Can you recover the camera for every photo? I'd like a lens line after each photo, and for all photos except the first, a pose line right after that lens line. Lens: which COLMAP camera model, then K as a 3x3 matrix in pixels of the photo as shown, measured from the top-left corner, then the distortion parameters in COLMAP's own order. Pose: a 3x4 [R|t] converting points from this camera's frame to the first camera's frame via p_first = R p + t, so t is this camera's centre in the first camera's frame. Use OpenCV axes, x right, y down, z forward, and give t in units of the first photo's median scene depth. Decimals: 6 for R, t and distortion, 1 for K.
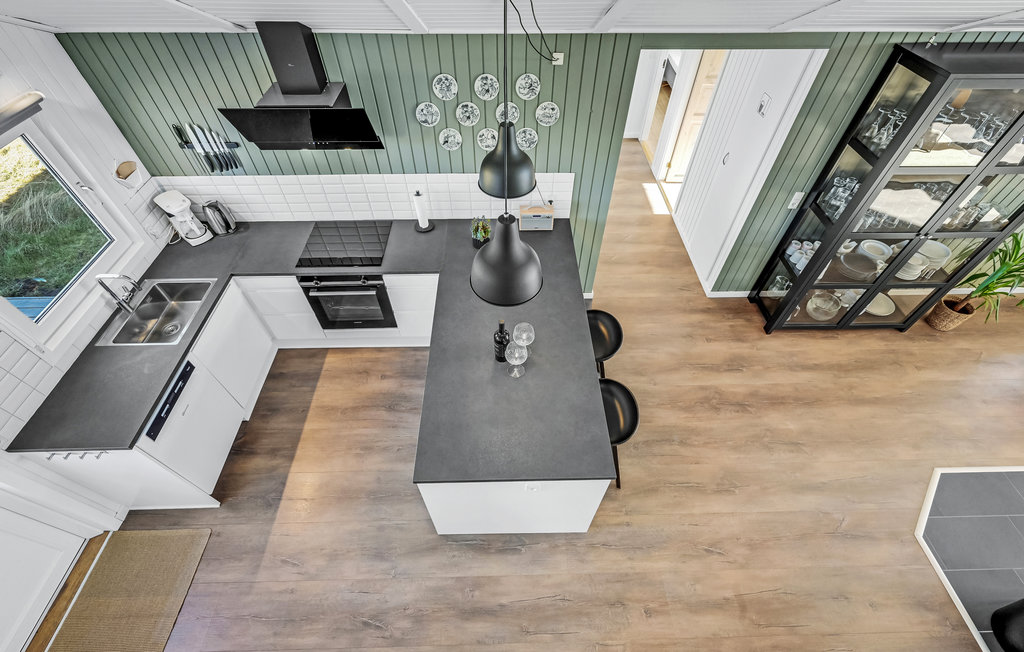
lens RADIAL K [[436.0, 0, 510.3], [0, 436.0, 324.5], [0, 0, 1]] dist [-0.000744, 0.000650]
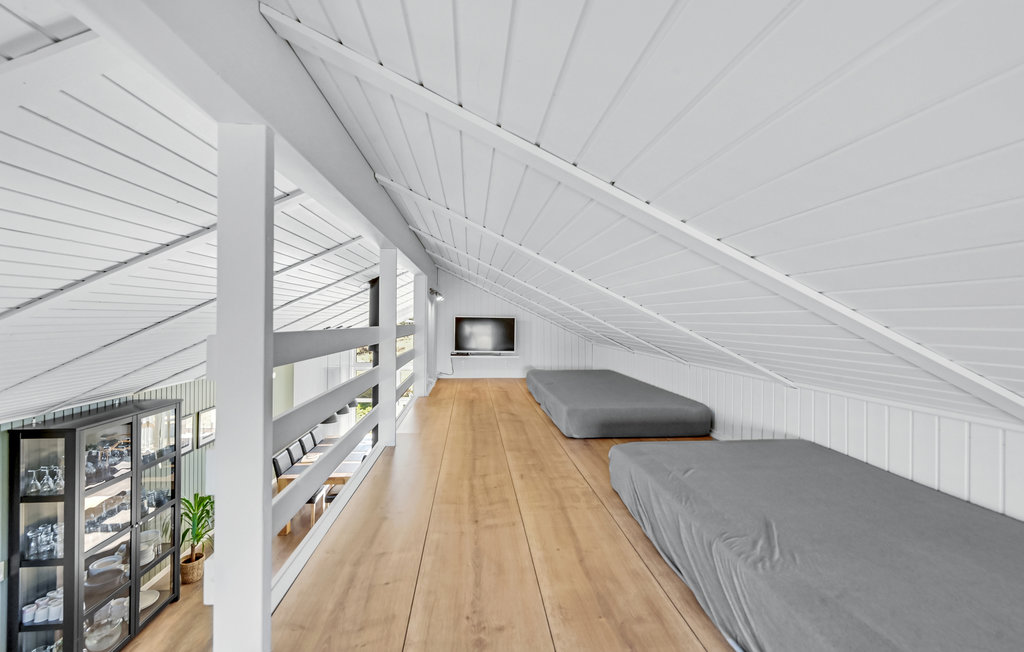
lens RADIAL K [[436.0, 0, 512.6], [0, 436.0, 322.3], [0, 0, 1]] dist [-0.000744, 0.000650]
pose [[-0.071889, -0.003848, 0.997405, -0.519970], [0.746542, 0.662946, 0.056366, 0.191345], [-0.661443, 0.748657, -0.044786, -0.174448]]
